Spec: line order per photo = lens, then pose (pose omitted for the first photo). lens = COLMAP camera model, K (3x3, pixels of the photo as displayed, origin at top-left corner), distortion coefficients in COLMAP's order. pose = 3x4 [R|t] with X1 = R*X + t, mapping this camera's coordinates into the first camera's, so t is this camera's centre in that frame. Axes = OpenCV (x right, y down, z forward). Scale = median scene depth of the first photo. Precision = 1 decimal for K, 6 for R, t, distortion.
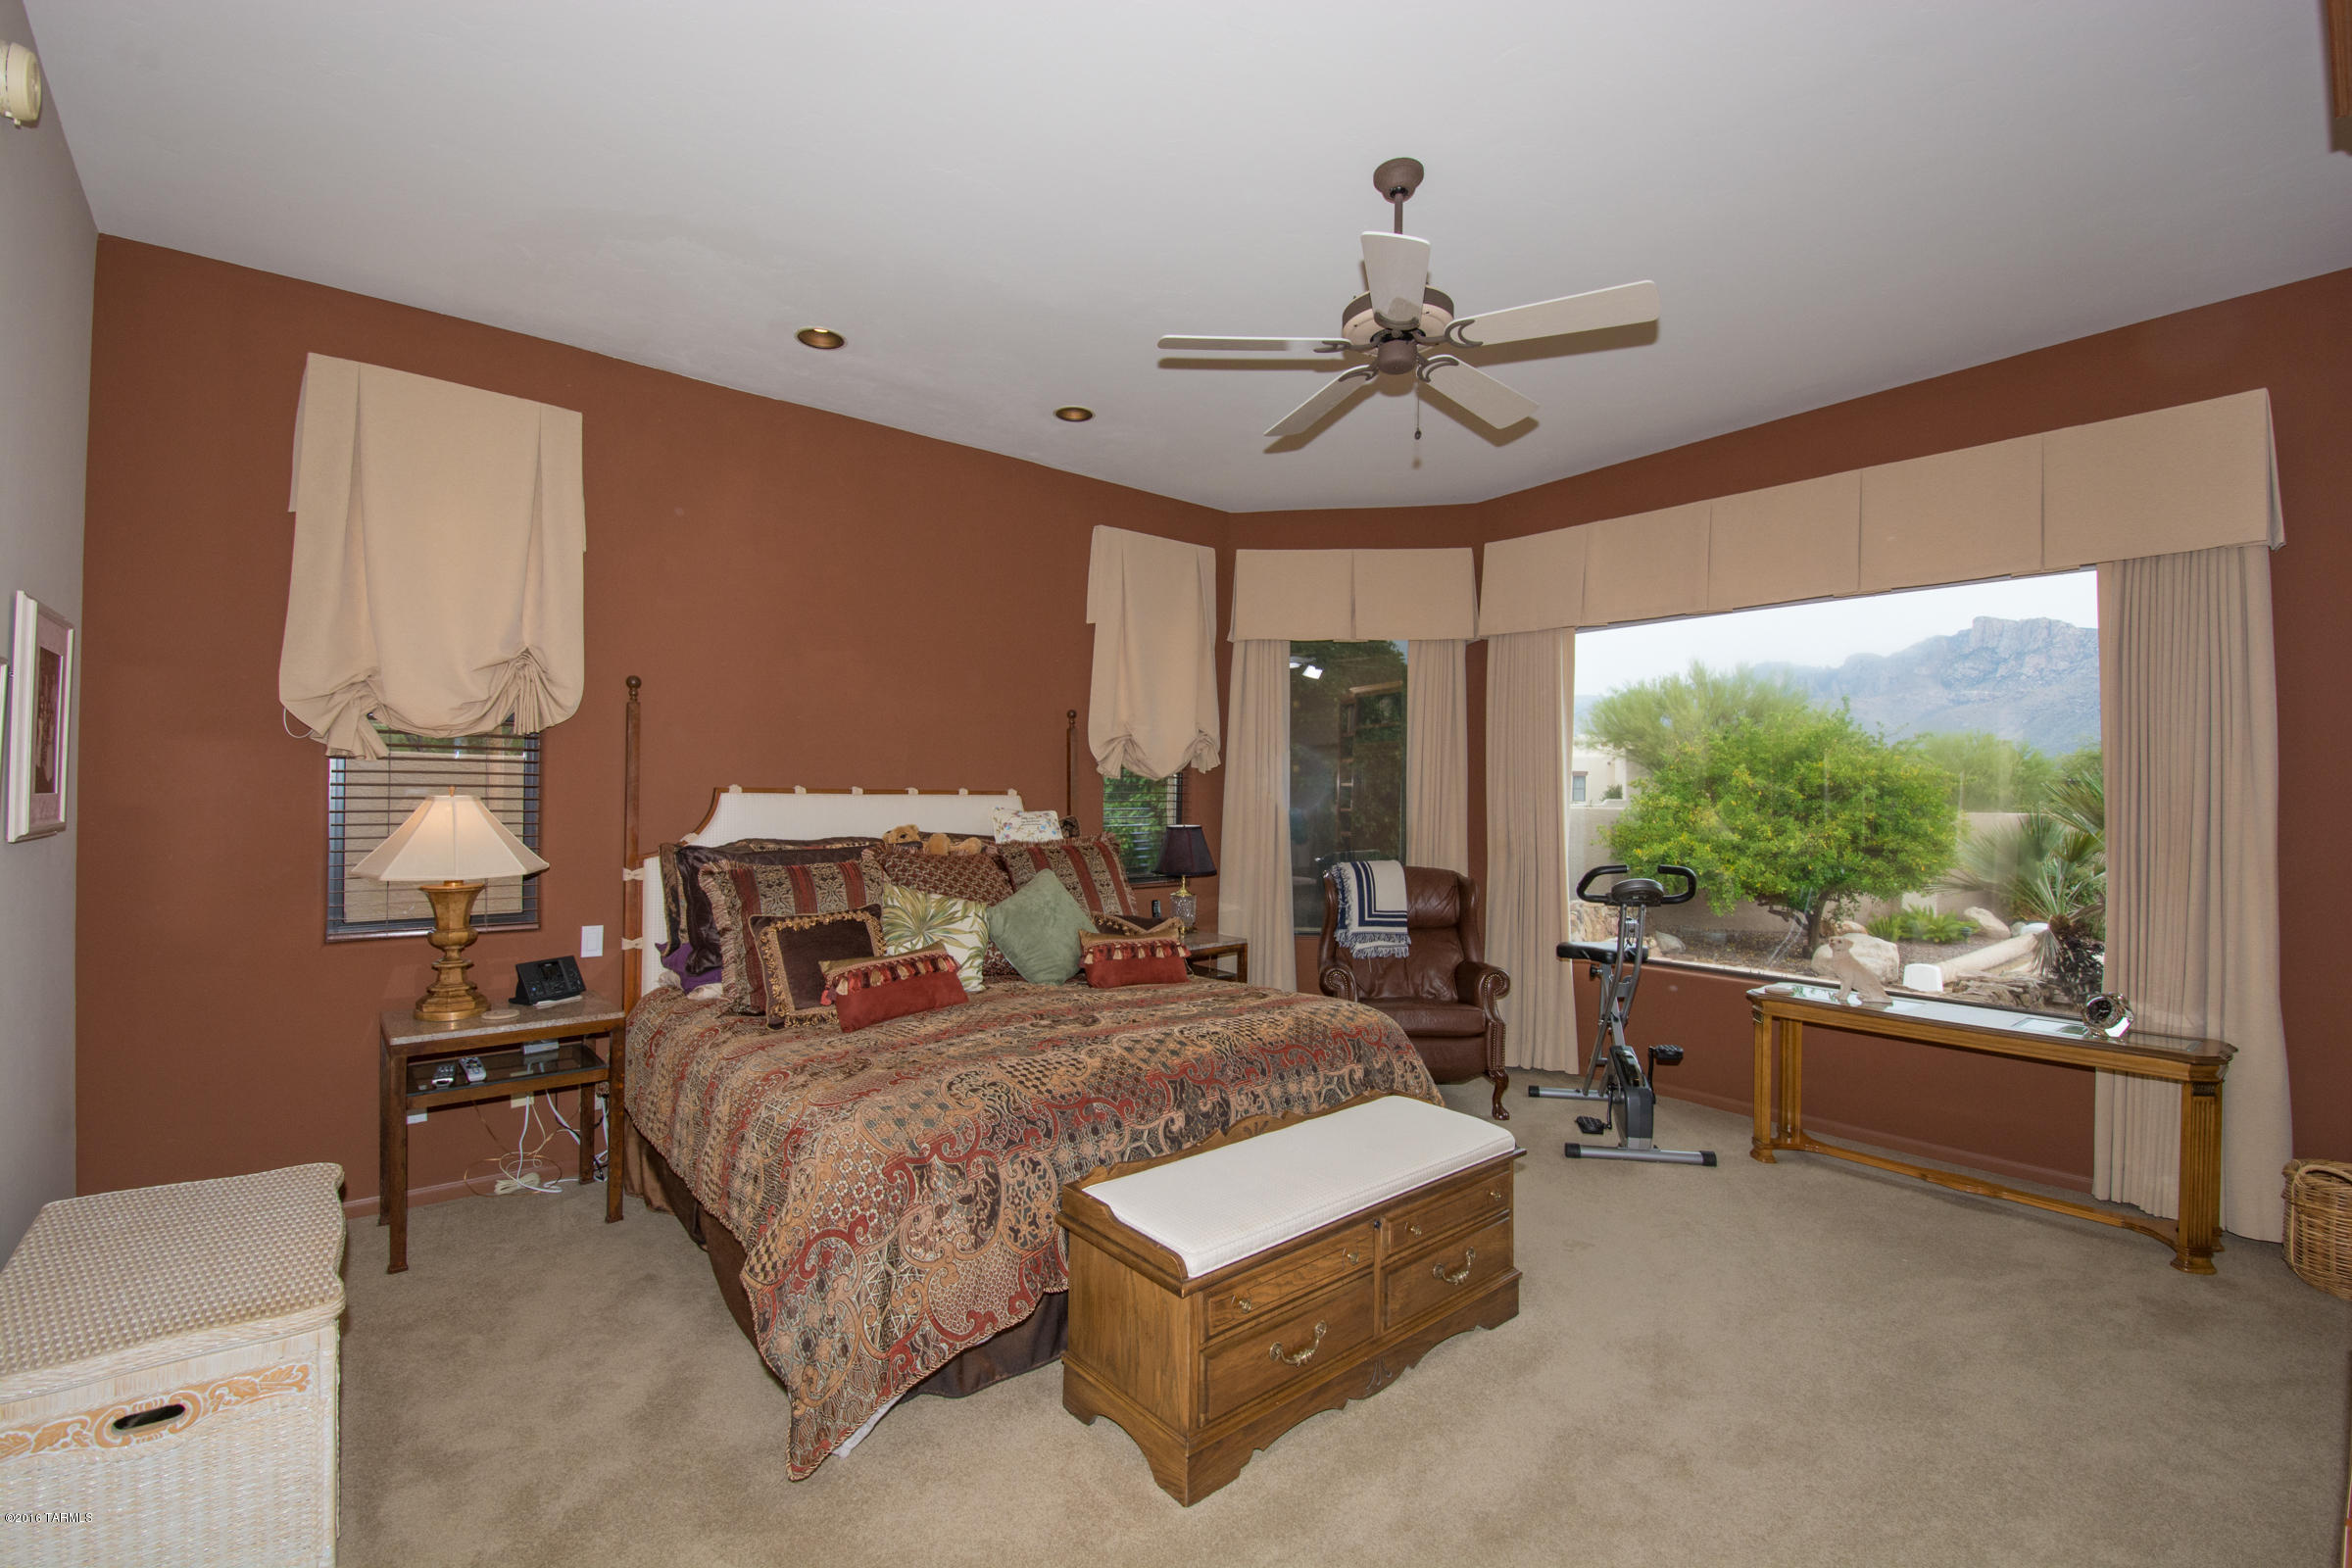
lens RADIAL K [[1023.1, 0, 1246.1], [0, 1023.1, 785.1], [0, 0, 1]] dist [0.006390, -0.001630]
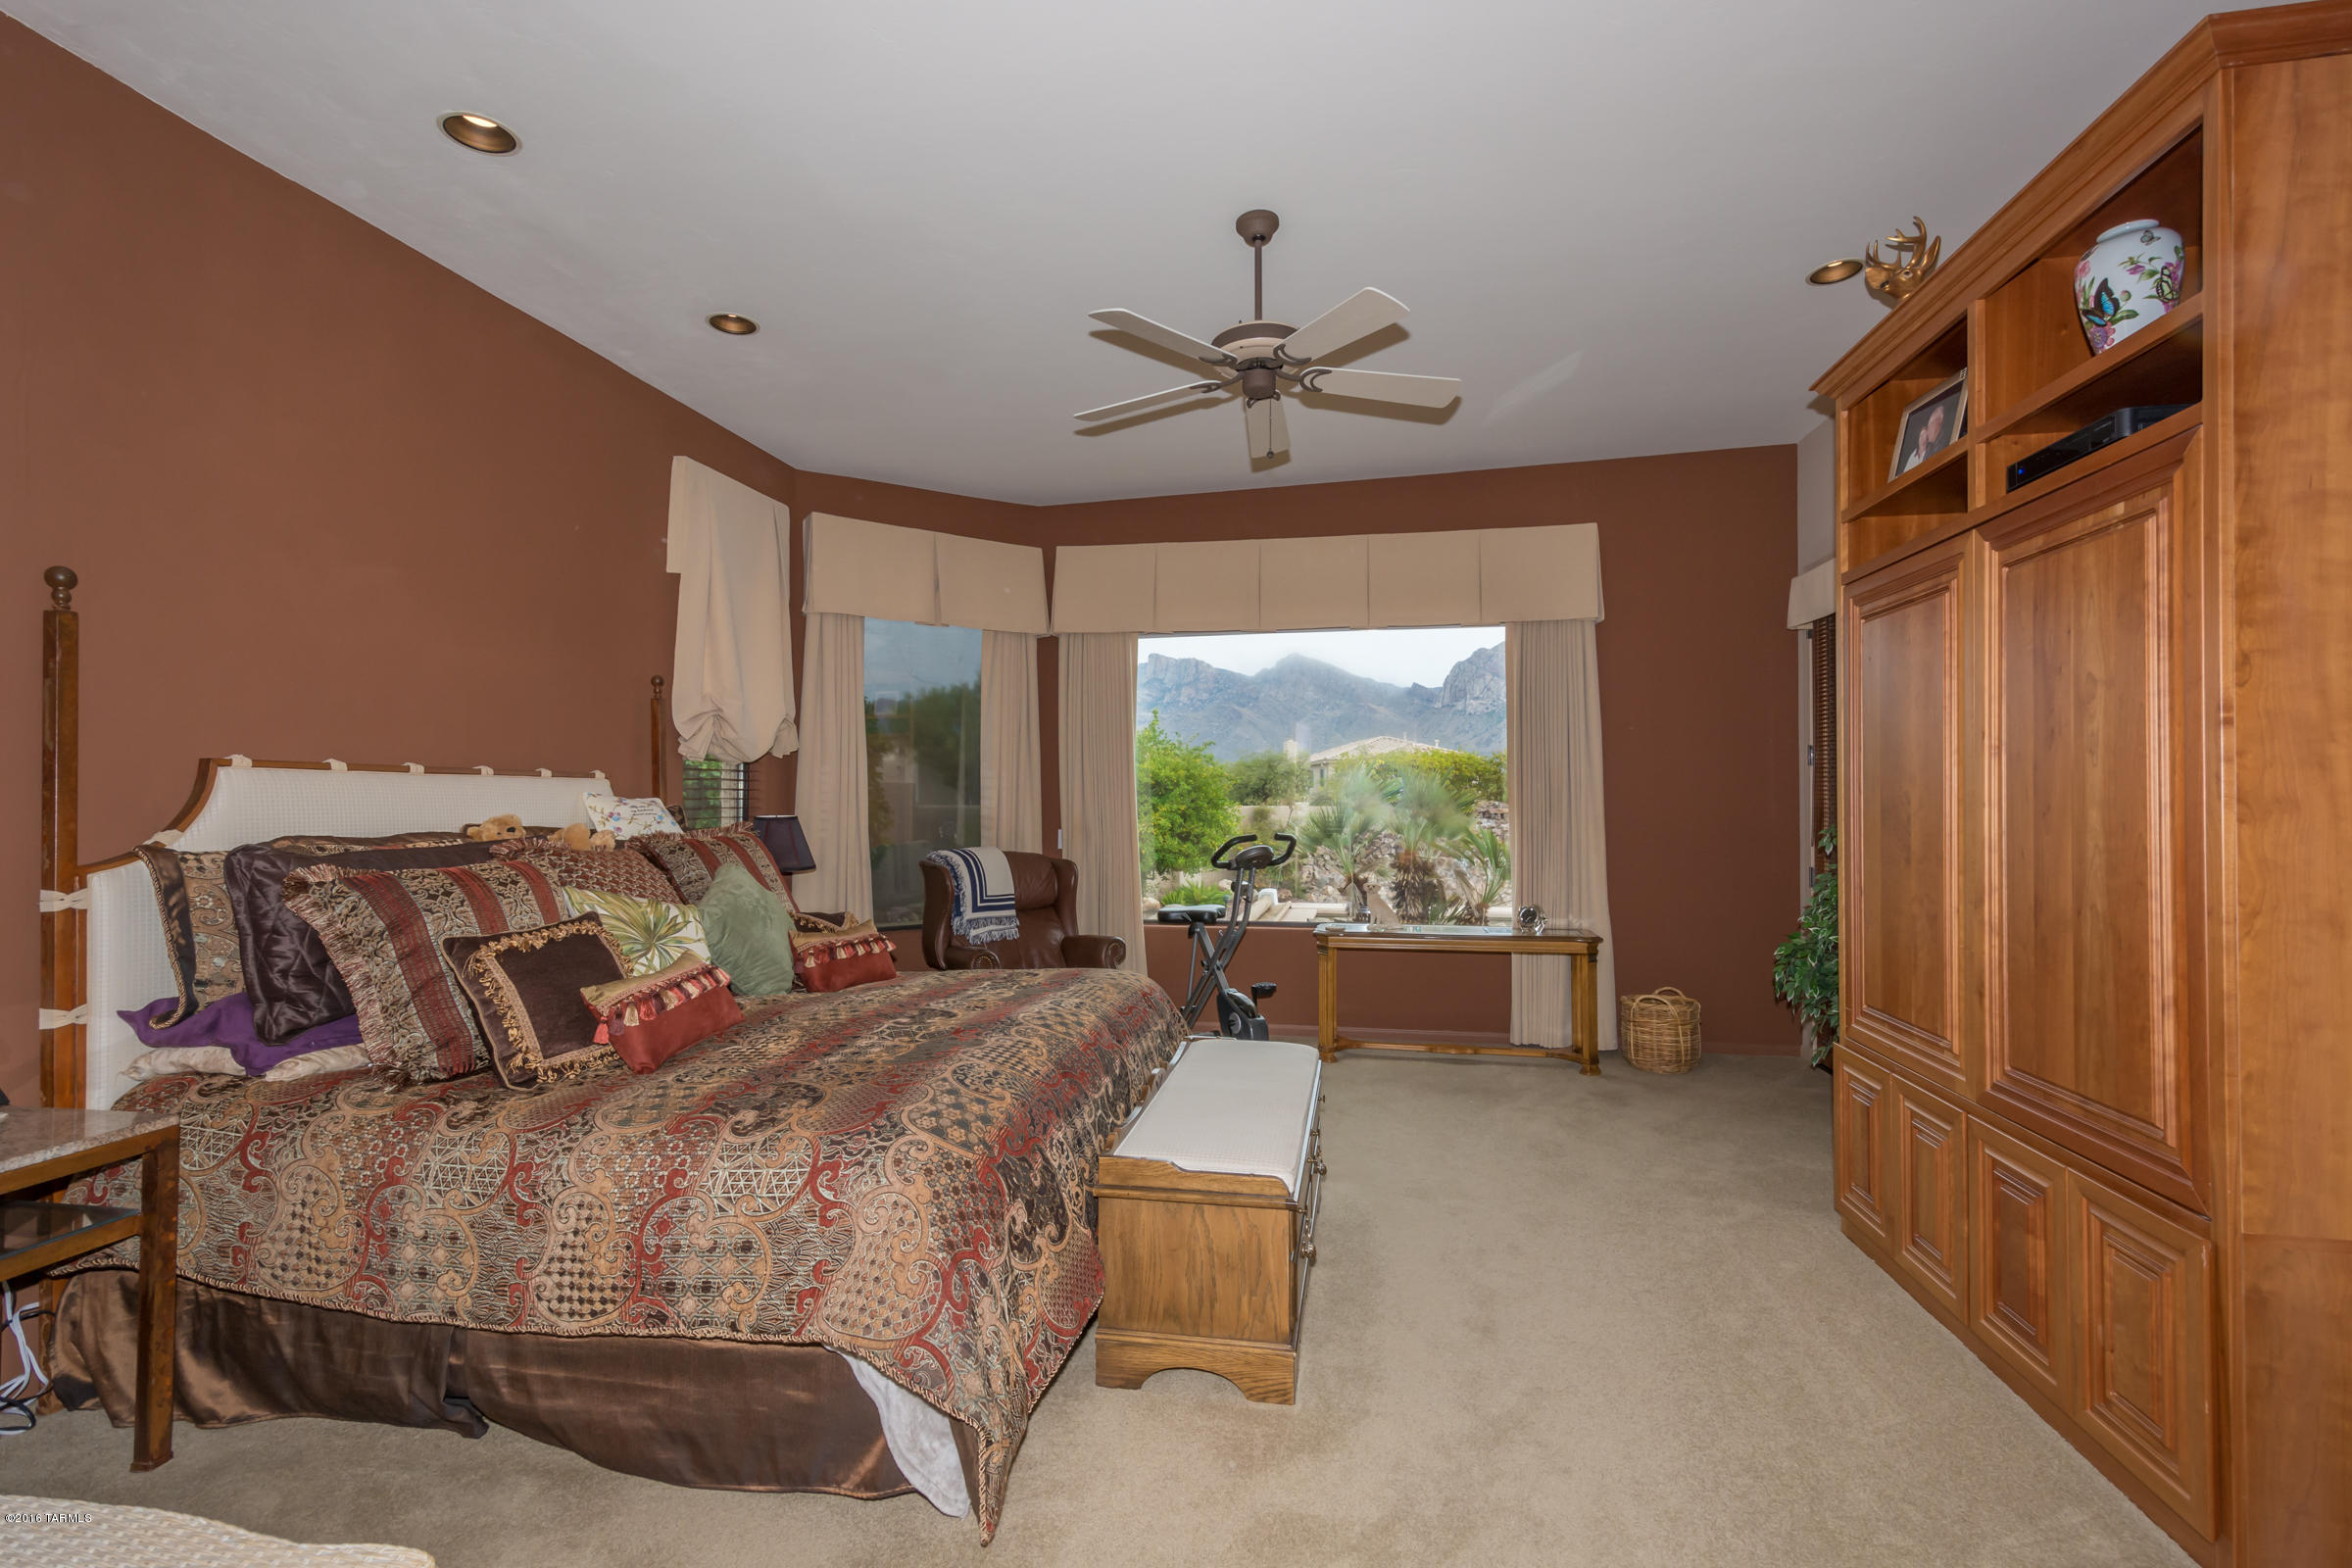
lens RADIAL K [[1023.1, 0, 1197.0], [0, 1023.1, 782.5], [0, 0, 1]] dist [0.006390, -0.001630]
pose [[0.776282, -0.001130, 0.630385, -0.423716], [0.007473, 0.999945, -0.007411, 0.025513], [-0.630341, 0.010464, 0.776247, 0.110172]]
